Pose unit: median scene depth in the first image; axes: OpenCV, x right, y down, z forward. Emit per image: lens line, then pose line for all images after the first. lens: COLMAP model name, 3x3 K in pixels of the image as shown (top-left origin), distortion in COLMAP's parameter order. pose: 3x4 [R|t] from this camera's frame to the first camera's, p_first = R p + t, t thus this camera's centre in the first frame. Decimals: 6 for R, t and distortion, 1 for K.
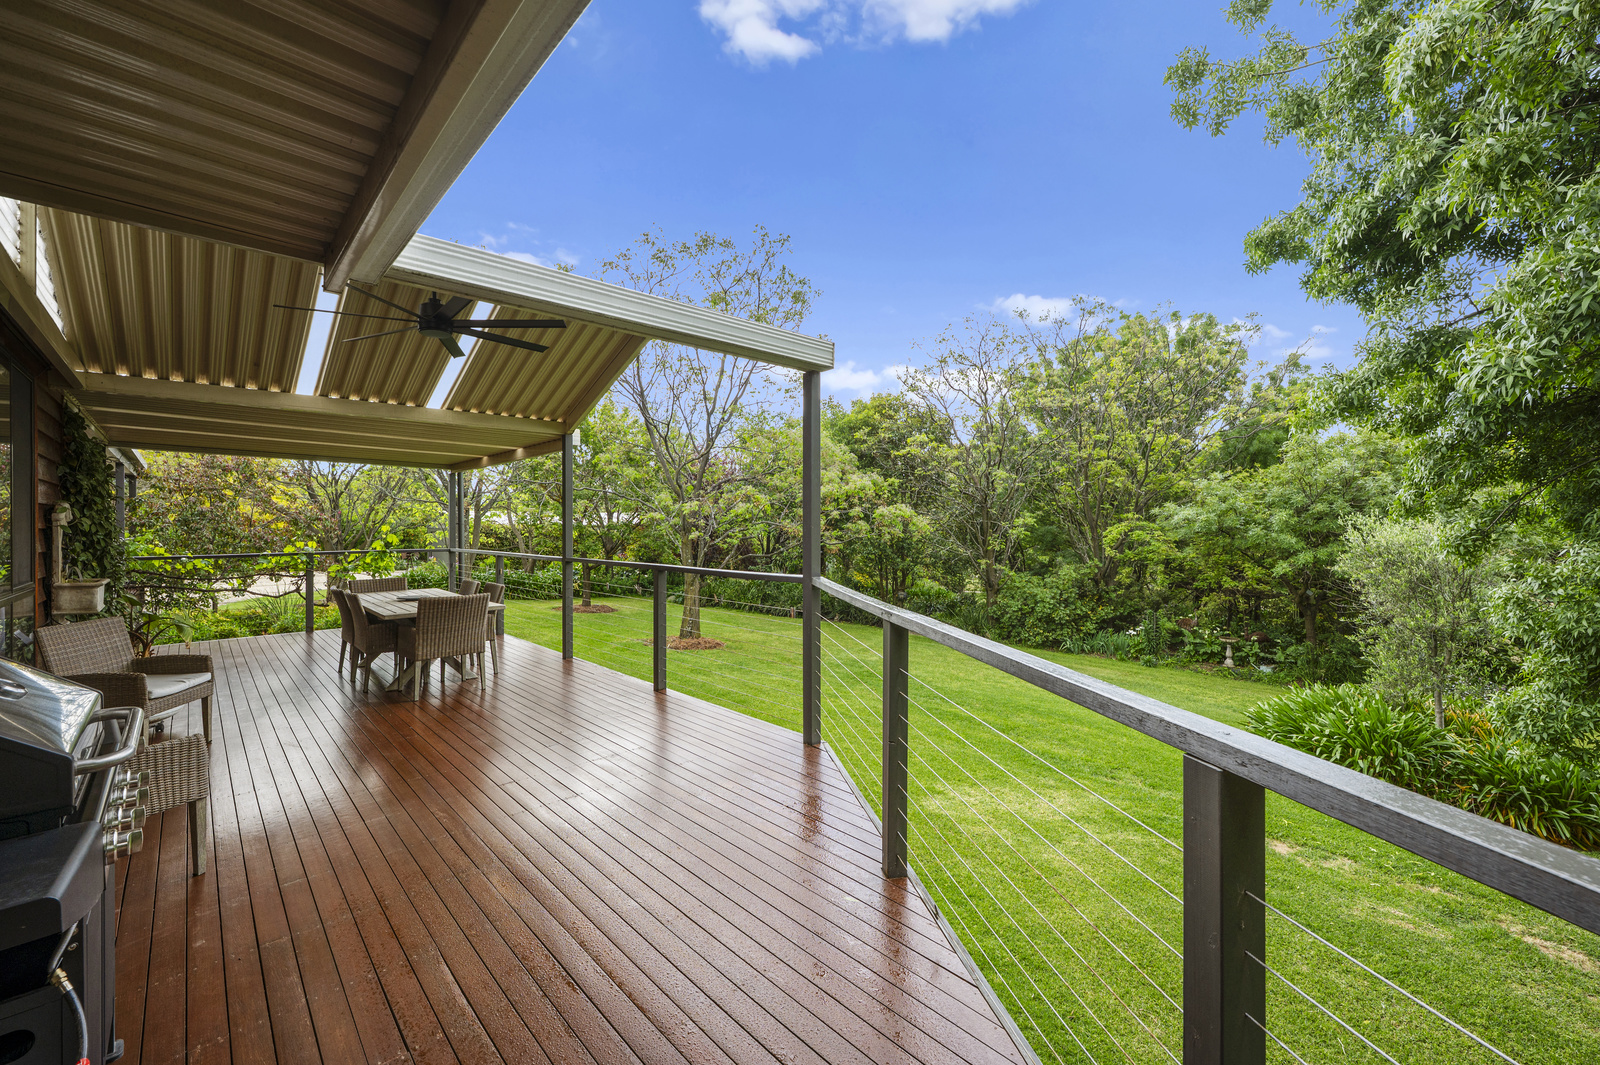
lens RADIAL K [[636.7, 0, 803.4], [0, 636.7, 527.6], [0, 0, 1]] dist [0.000388, -0.000061]
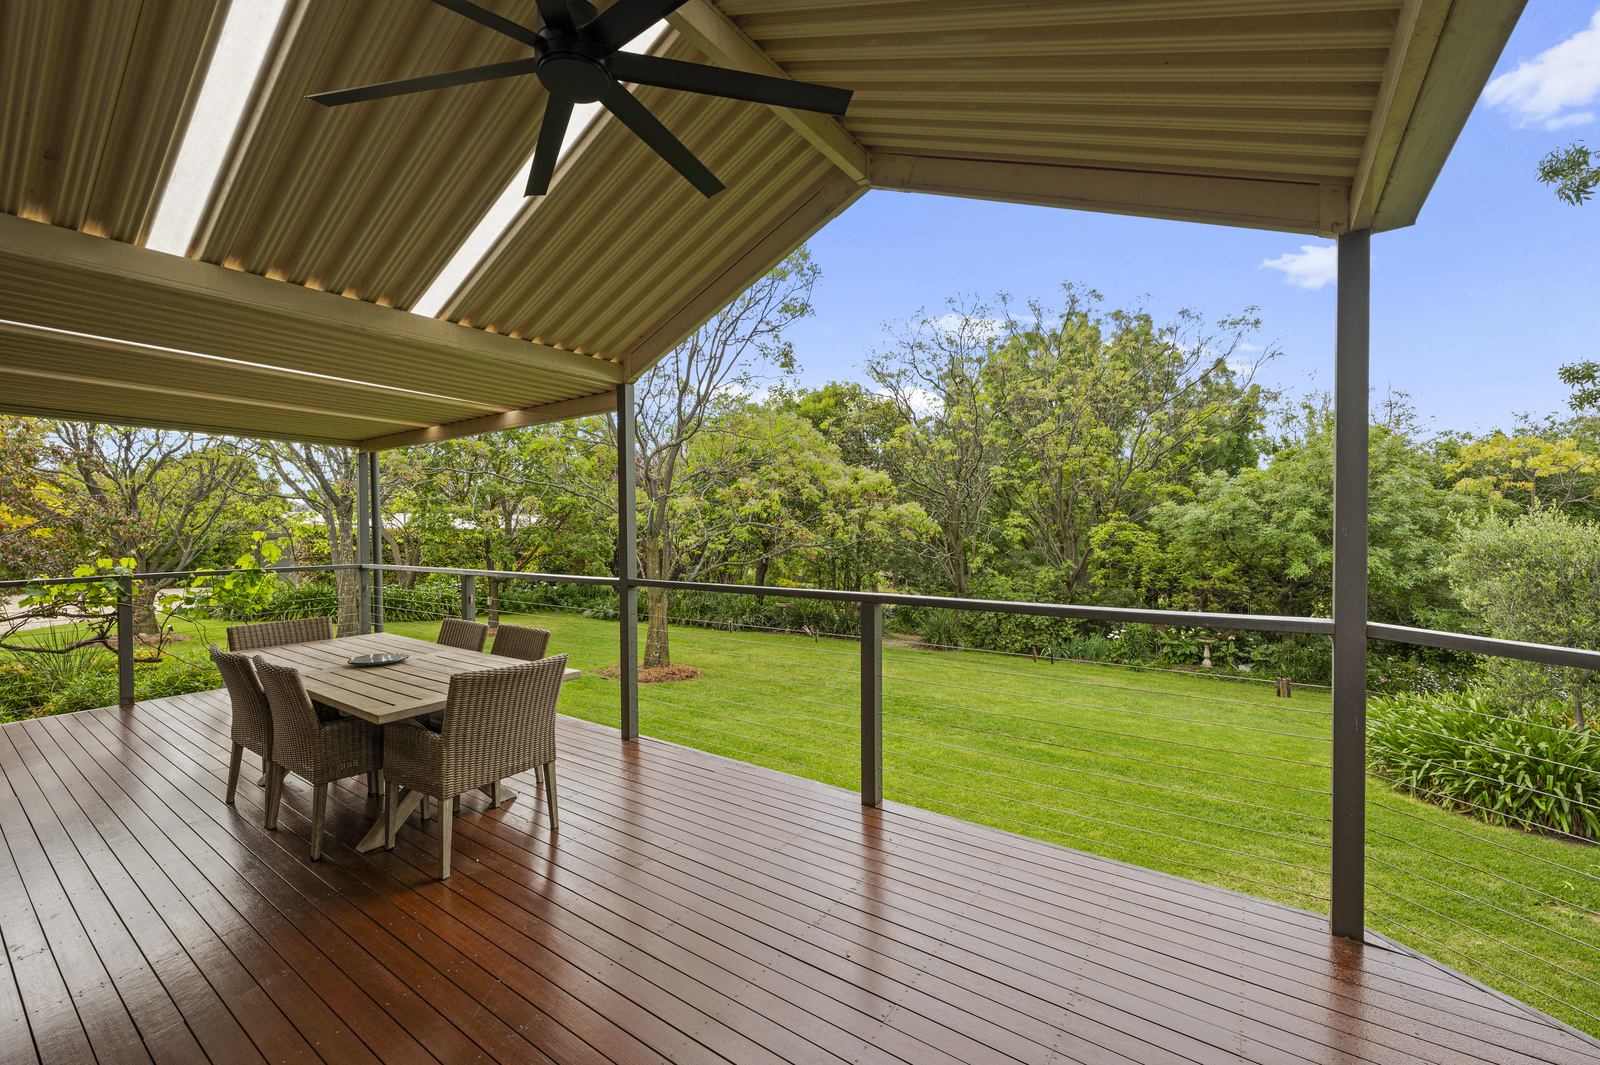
lens RADIAL K [[636.7, 0, 796.8], [0, 636.7, 535.9], [0, 0, 1]] dist [0.000388, -0.000061]
pose [[0.981030, -0.009184, 0.193636, -0.182849], [0.007394, 0.999923, 0.009962, -0.000475], [-0.193713, -0.008341, 0.981023, 0.193979]]
